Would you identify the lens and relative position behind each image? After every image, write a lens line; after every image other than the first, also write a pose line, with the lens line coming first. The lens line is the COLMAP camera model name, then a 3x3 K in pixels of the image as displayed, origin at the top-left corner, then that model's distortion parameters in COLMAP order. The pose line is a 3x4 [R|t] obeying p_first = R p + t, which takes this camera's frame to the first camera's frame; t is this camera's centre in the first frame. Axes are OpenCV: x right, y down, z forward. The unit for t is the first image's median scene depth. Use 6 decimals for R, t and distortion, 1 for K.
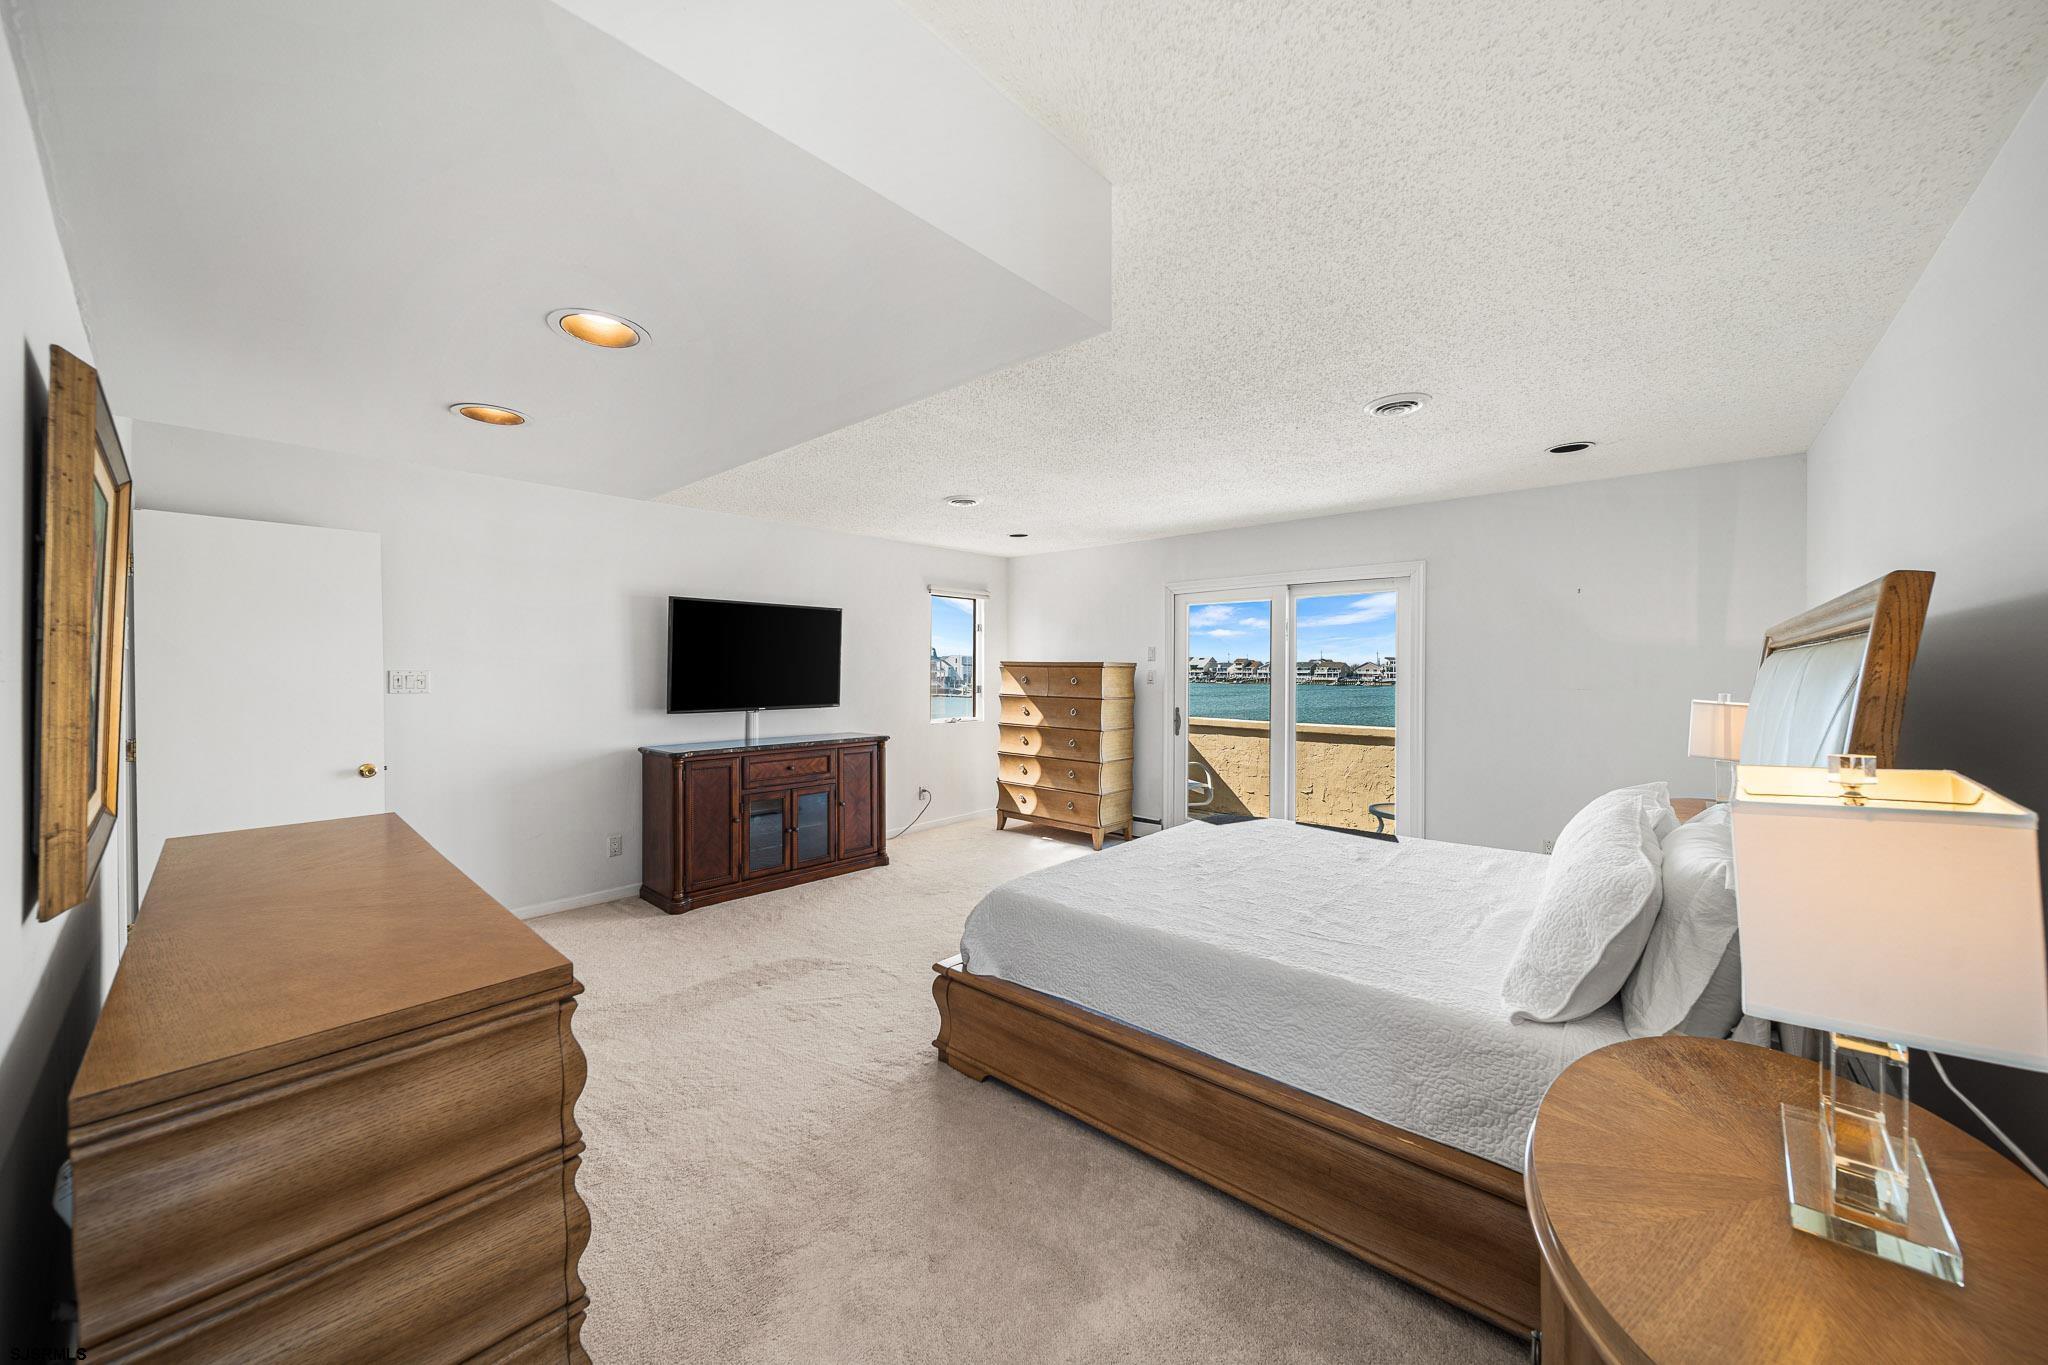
lens RADIAL K [[742.2, 0, 1026.5], [0, 742.2, 667.3], [0, 0, 1]] dist [-0.002421, -0.000140]
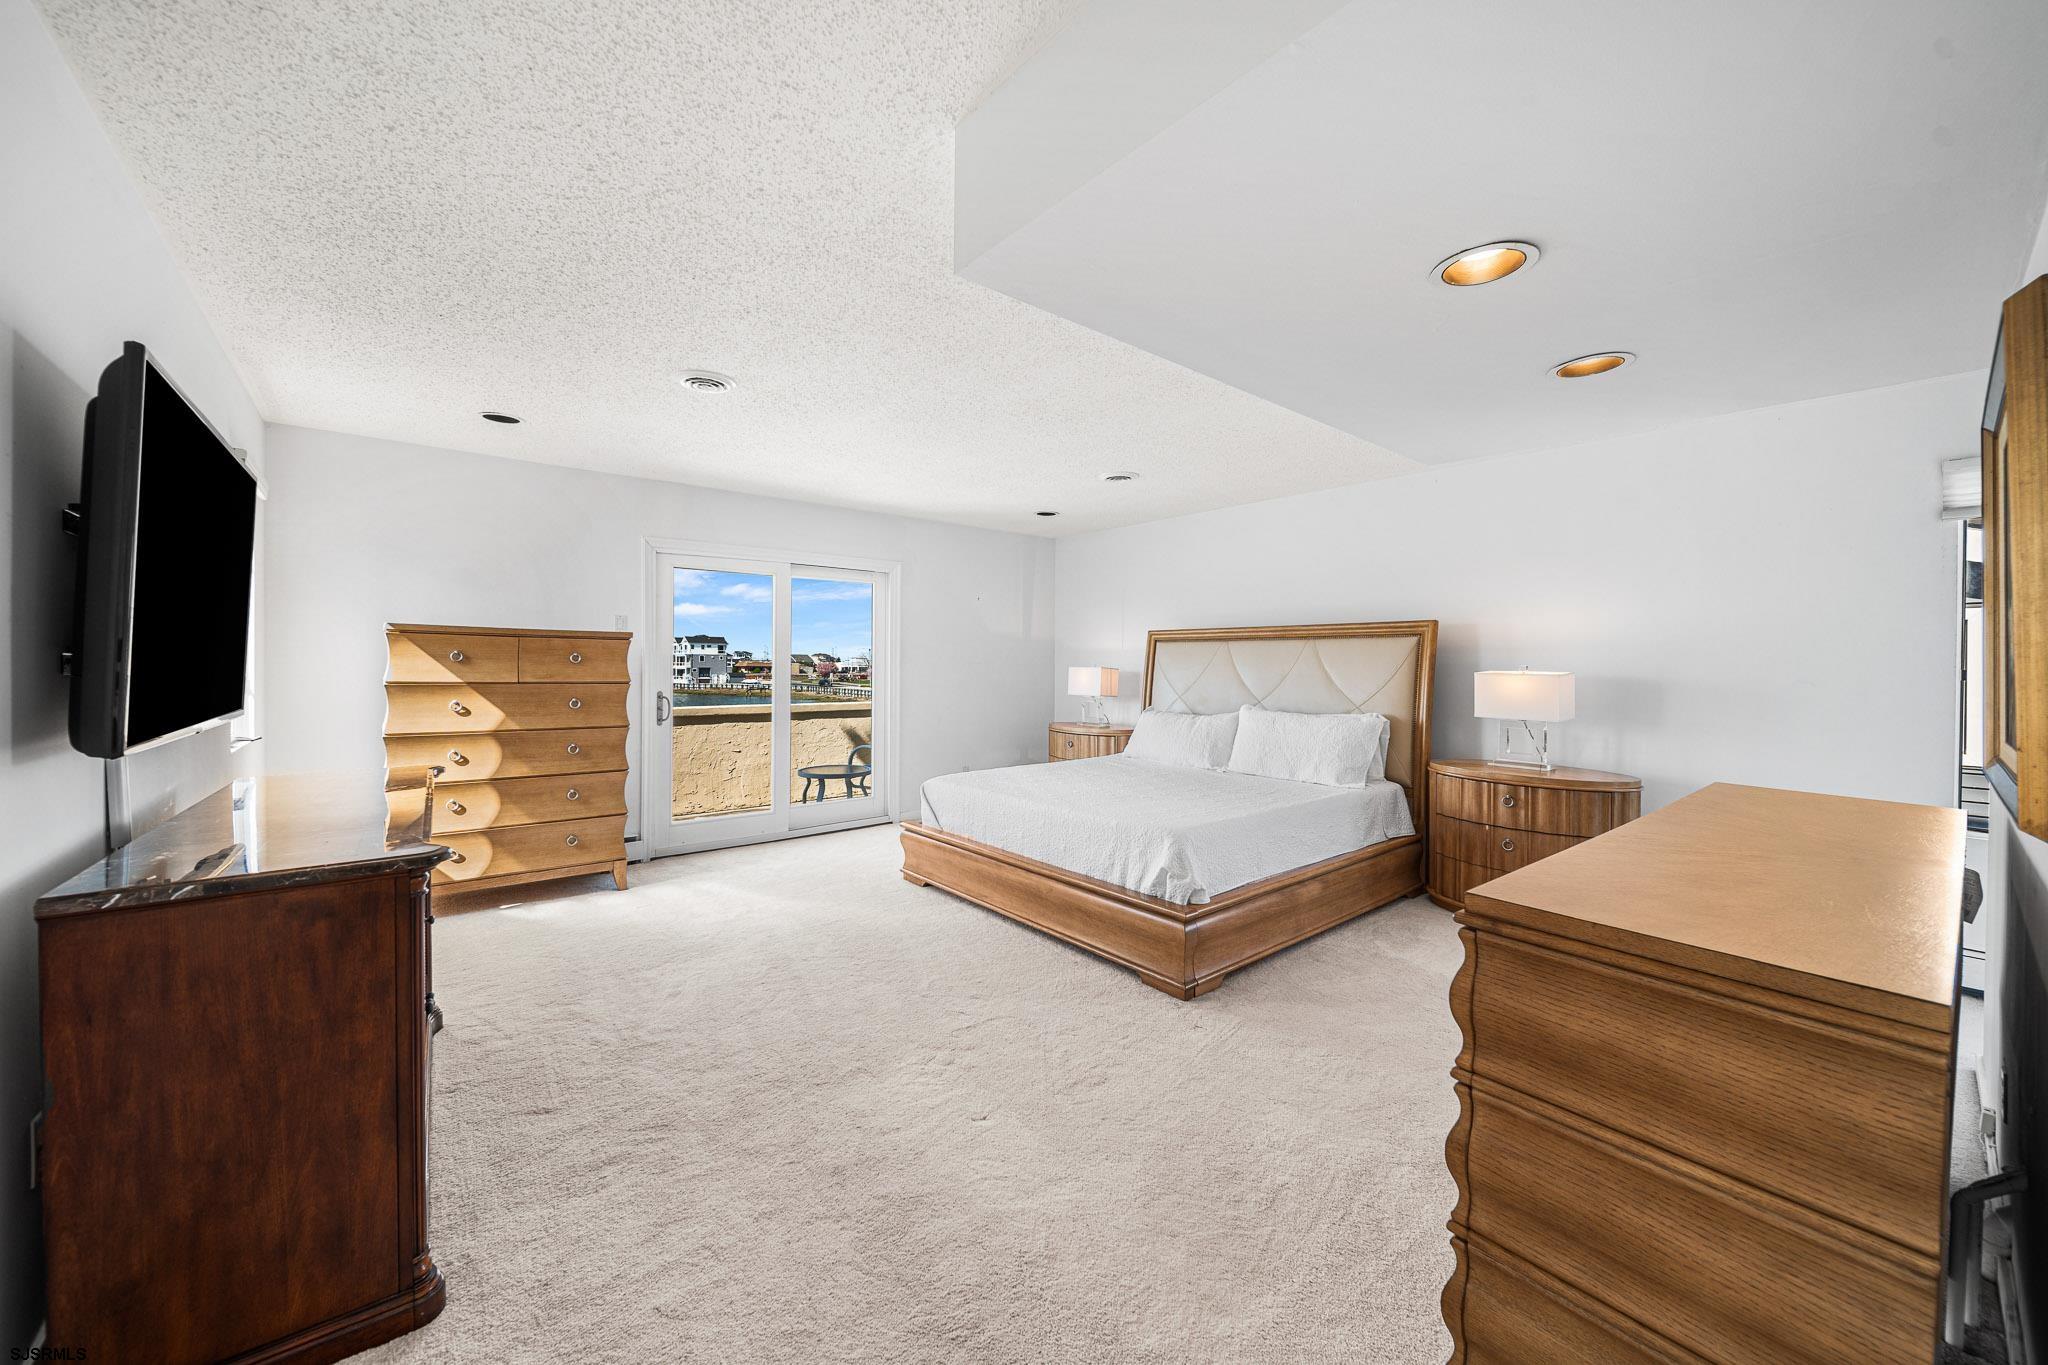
lens RADIAL K [[742.2, 0, 1026.5], [0, 742.2, 667.3], [0, 0, 1]] dist [-0.002421, -0.000140]
pose [[0.165148, 0.007871, 0.986237, -0.529955], [-0.008037, 0.999946, -0.006635, 0.027065], [-0.986236, -0.006831, 0.165202, 0.461547]]
